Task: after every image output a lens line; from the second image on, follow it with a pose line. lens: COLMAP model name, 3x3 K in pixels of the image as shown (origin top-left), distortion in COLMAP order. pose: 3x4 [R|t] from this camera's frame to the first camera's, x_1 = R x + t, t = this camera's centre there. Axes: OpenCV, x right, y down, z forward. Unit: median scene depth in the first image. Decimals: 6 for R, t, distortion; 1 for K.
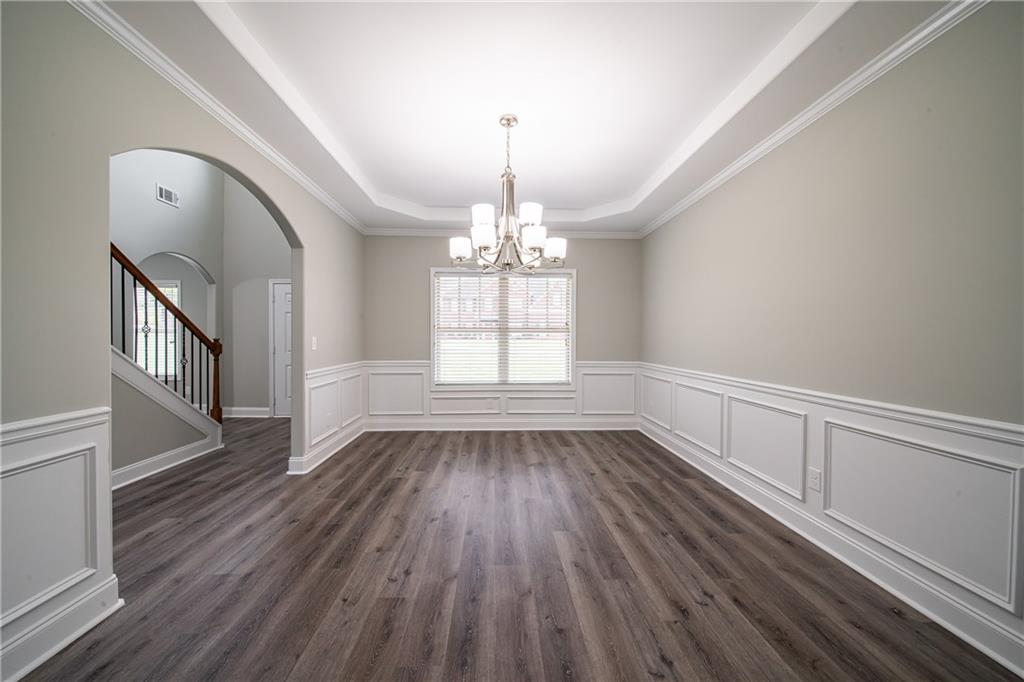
lens RADIAL K [[353.3, 0, 512.0], [0, 353.3, 341.0], [0, 0, 1]] dist [0.000558, -0.000029]
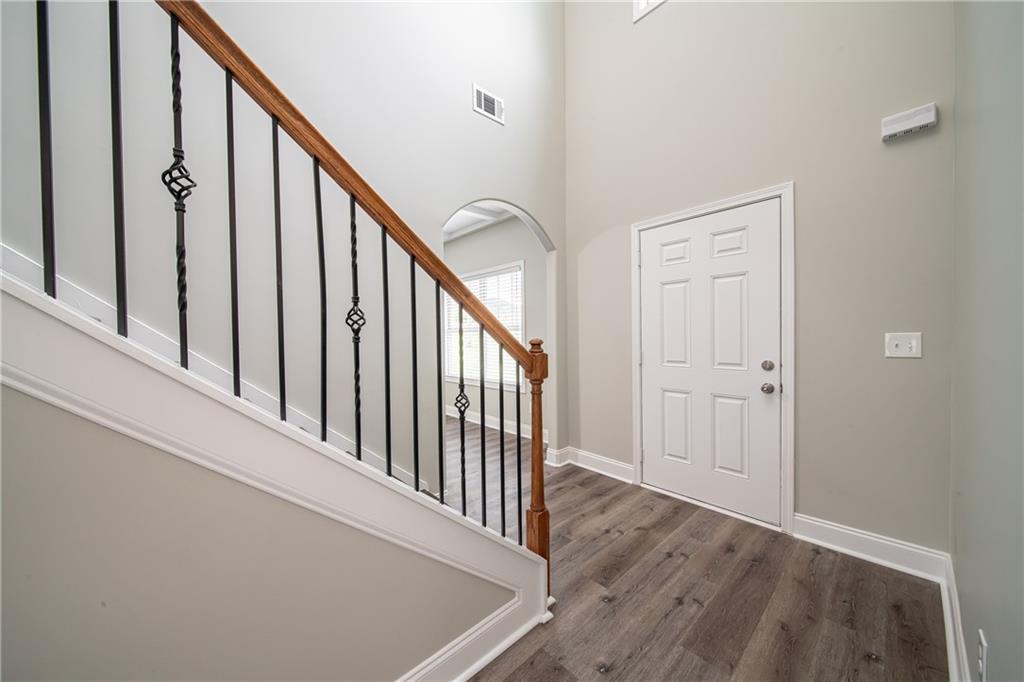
lens RADIAL K [[353.3, 0, 512.0], [0, 353.3, 341.0], [0, 0, 1]] dist [0.000558, -0.000029]
pose [[0.633784, -0.000582, -0.773510, -0.483904], [0.011247, 0.999901, 0.008463, -0.009657], [0.773429, -0.014064, 0.633727, 0.648049]]
